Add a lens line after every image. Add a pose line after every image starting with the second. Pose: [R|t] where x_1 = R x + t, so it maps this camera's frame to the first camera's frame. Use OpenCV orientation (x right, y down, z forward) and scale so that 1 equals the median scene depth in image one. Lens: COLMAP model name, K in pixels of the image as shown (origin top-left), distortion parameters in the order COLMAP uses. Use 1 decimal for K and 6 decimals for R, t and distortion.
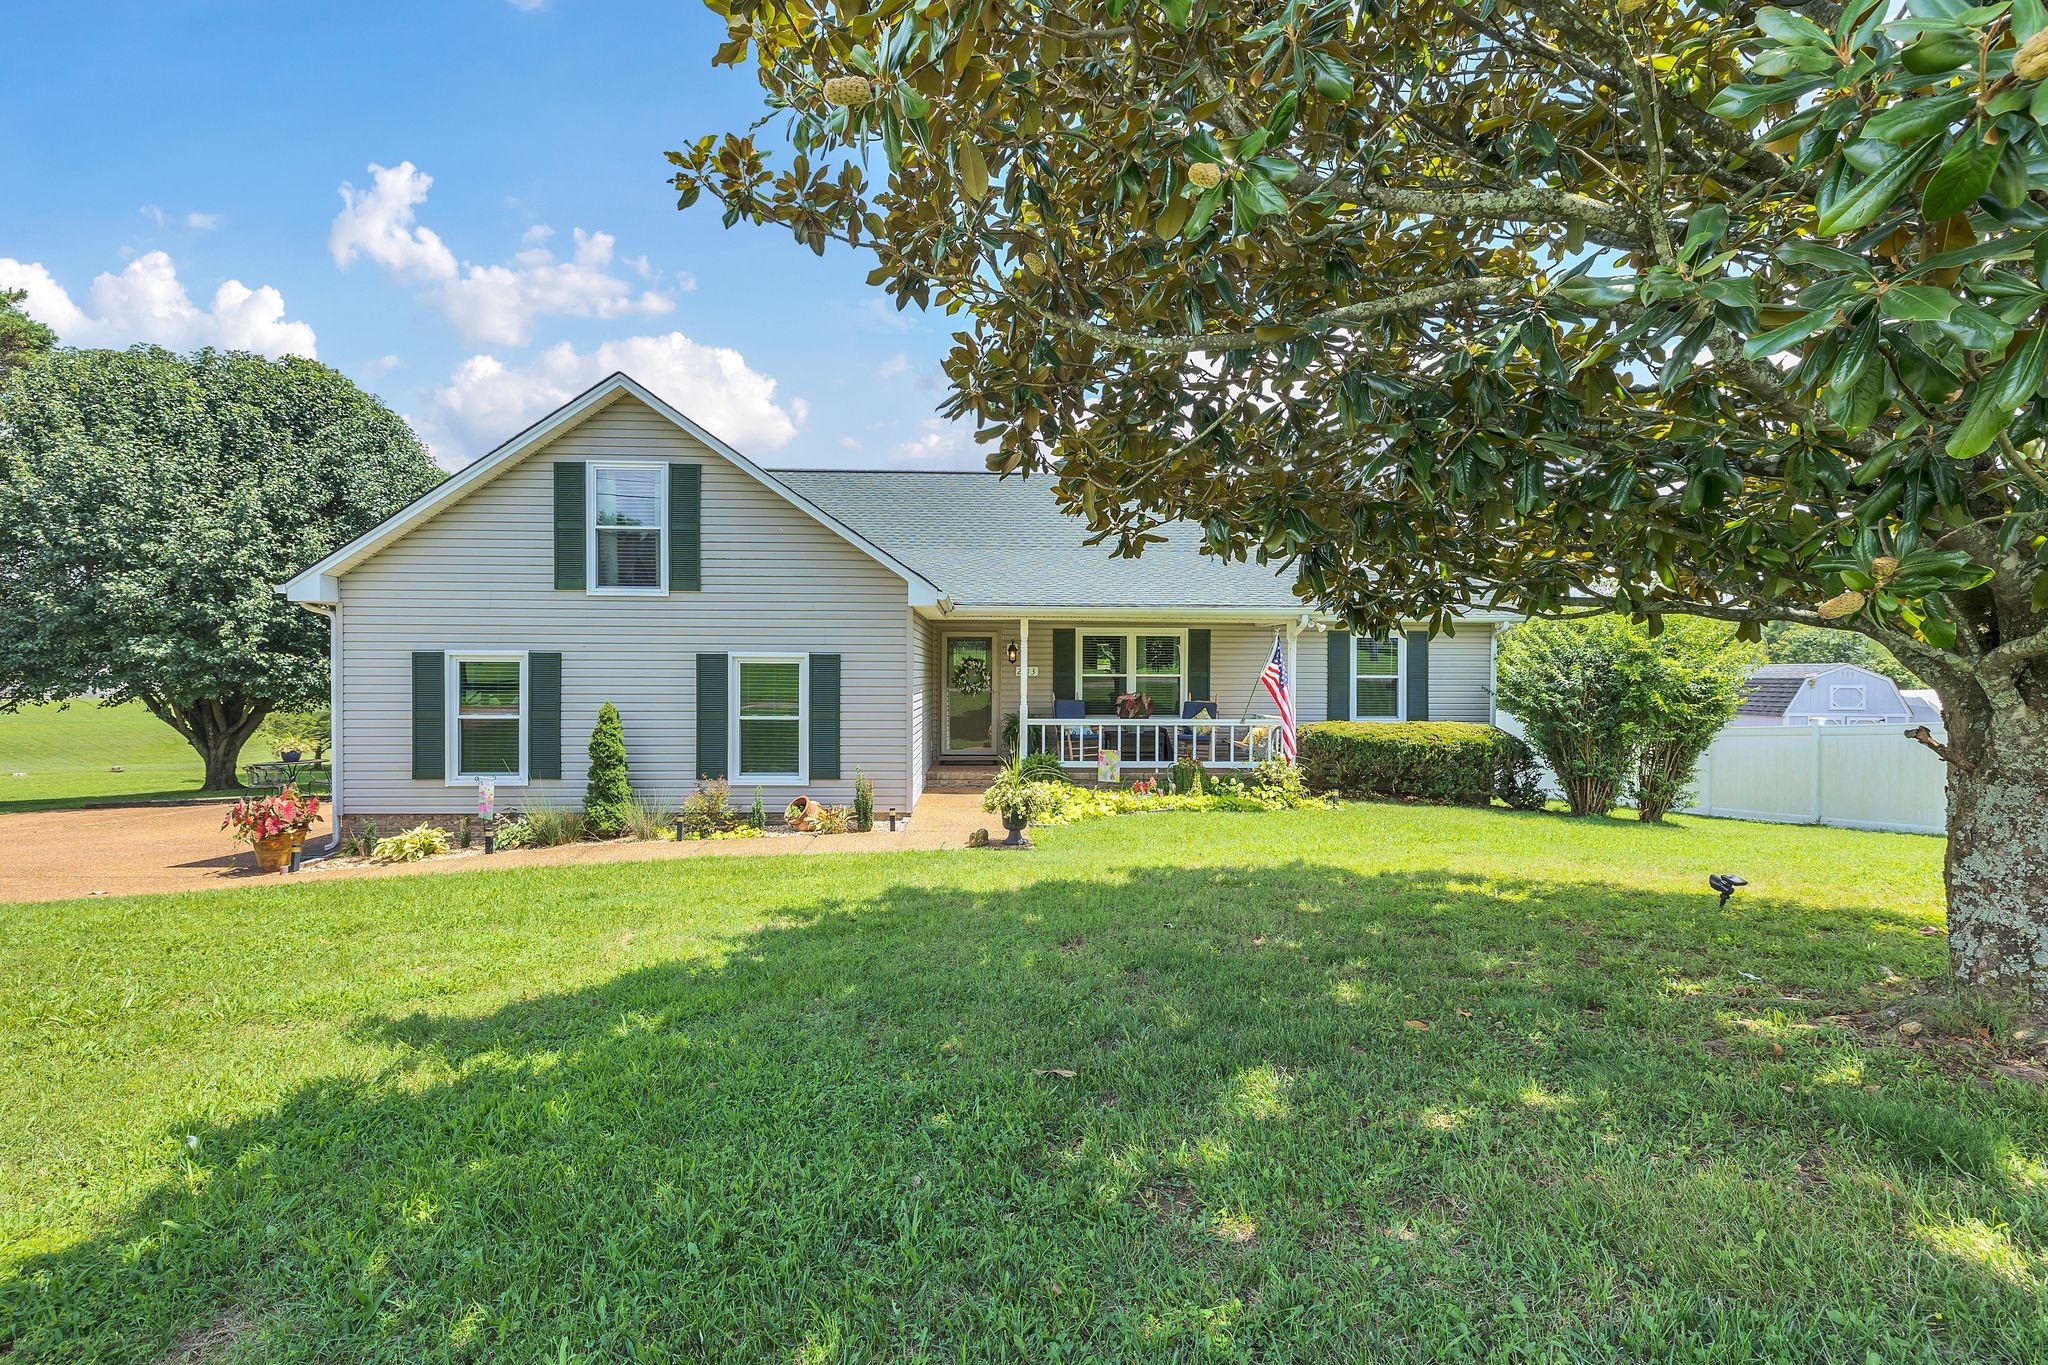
lens RADIAL K [[961.5, 0, 982.4], [0, 961.5, 670.2], [0, 0, 1]] dist [0.001503, -0.000055]
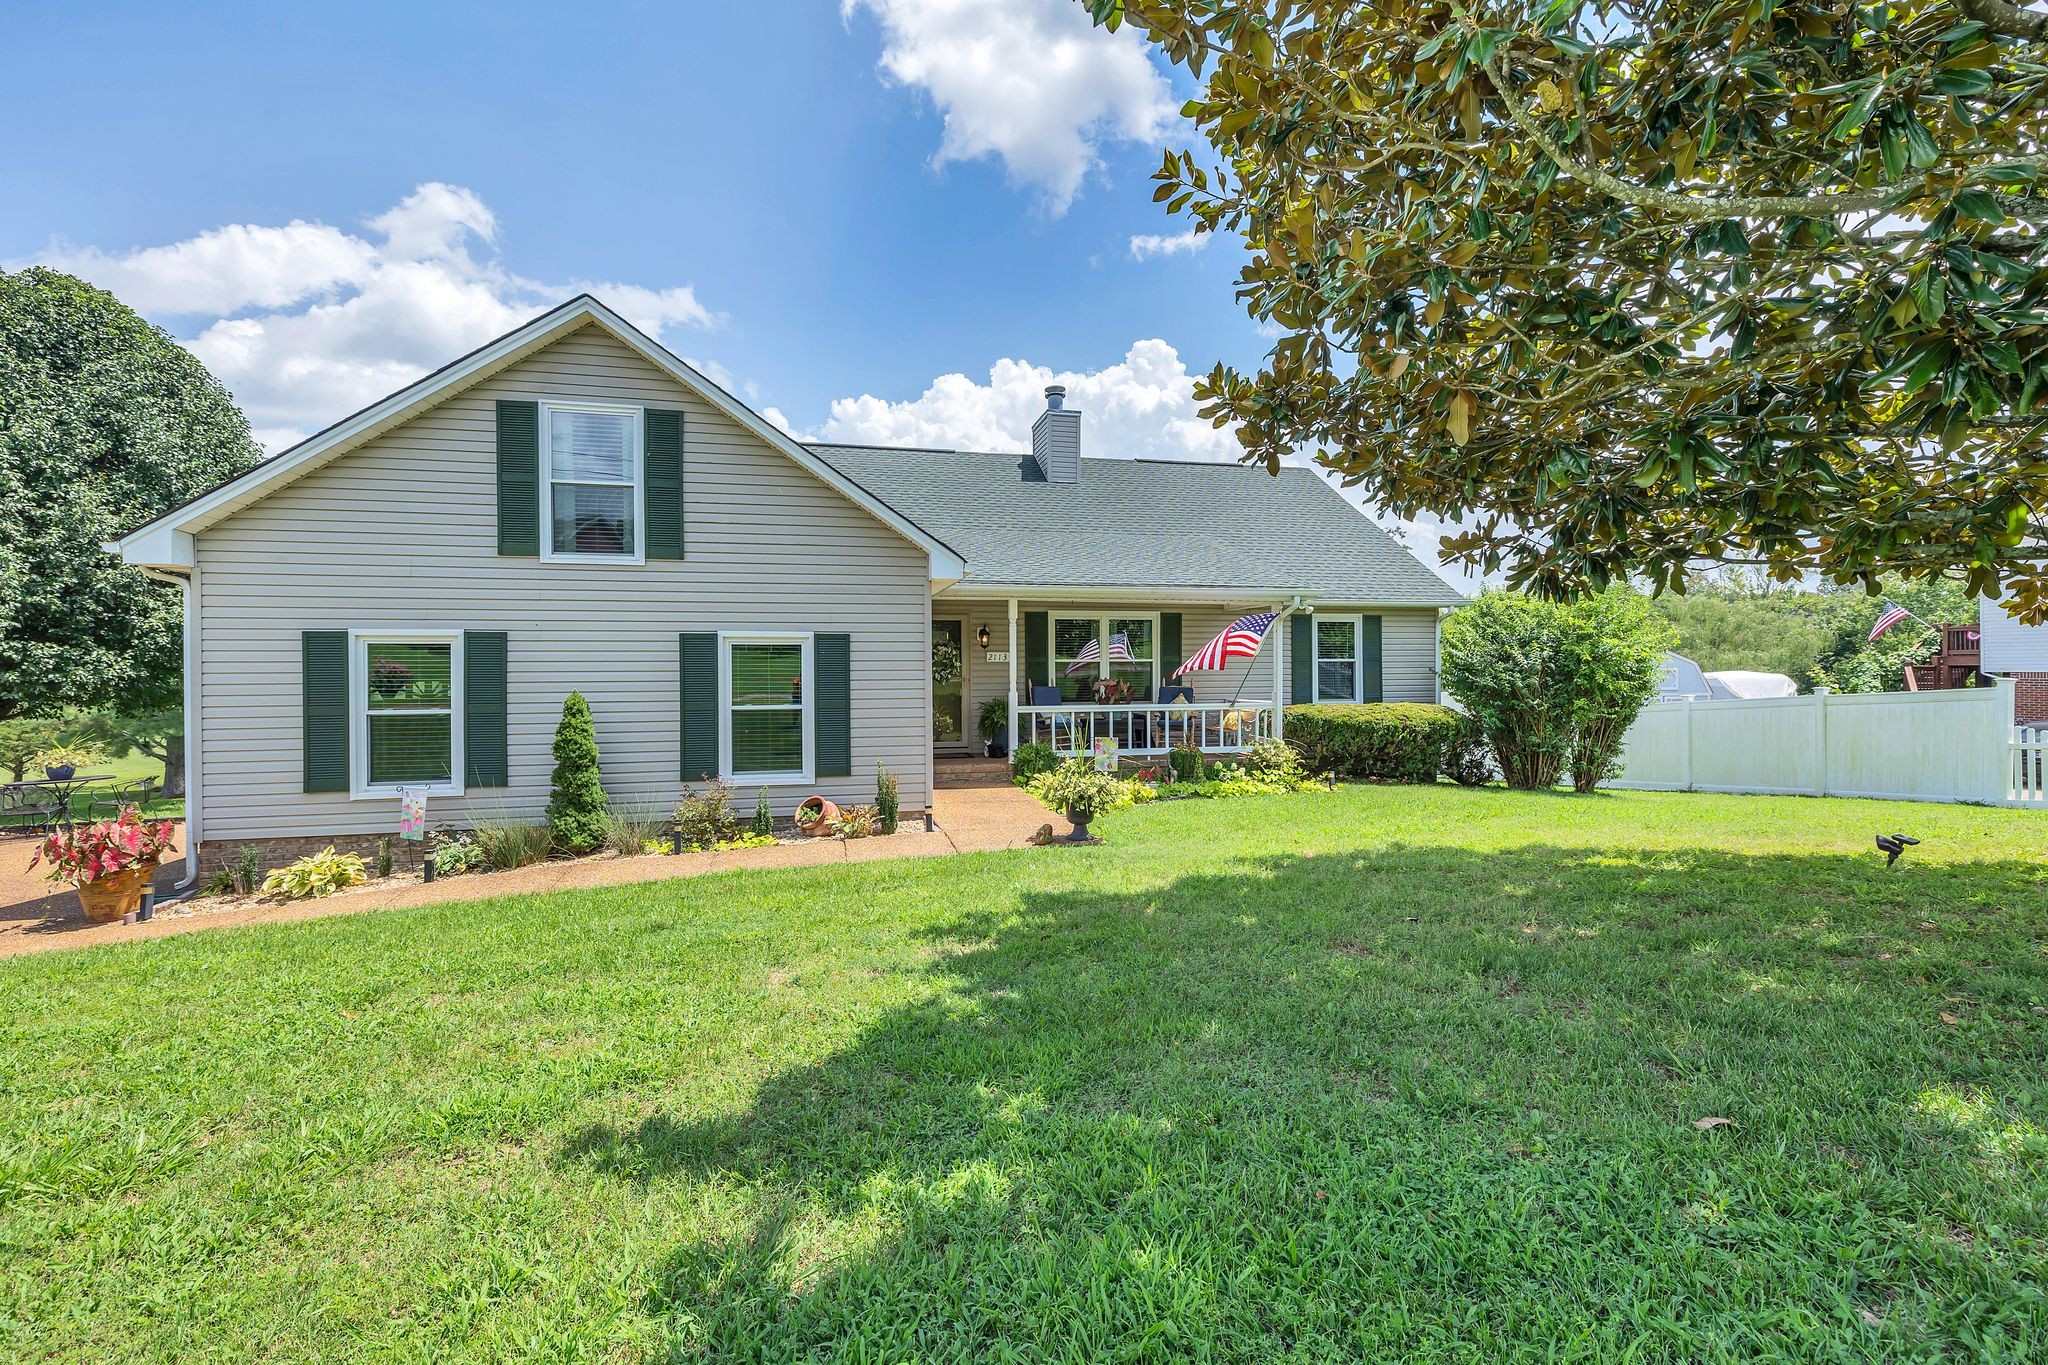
lens RADIAL K [[964.3, 0, 1026.4], [0, 964.3, 663.2], [0, 0, 1]] dist [0.000212, 0.000742]
pose [[0.978262, -0.007930, 0.207223, -0.173584], [0.008522, 0.999962, -0.001961, 0.013517], [-0.207200, 0.003684, 0.978292, 0.101817]]
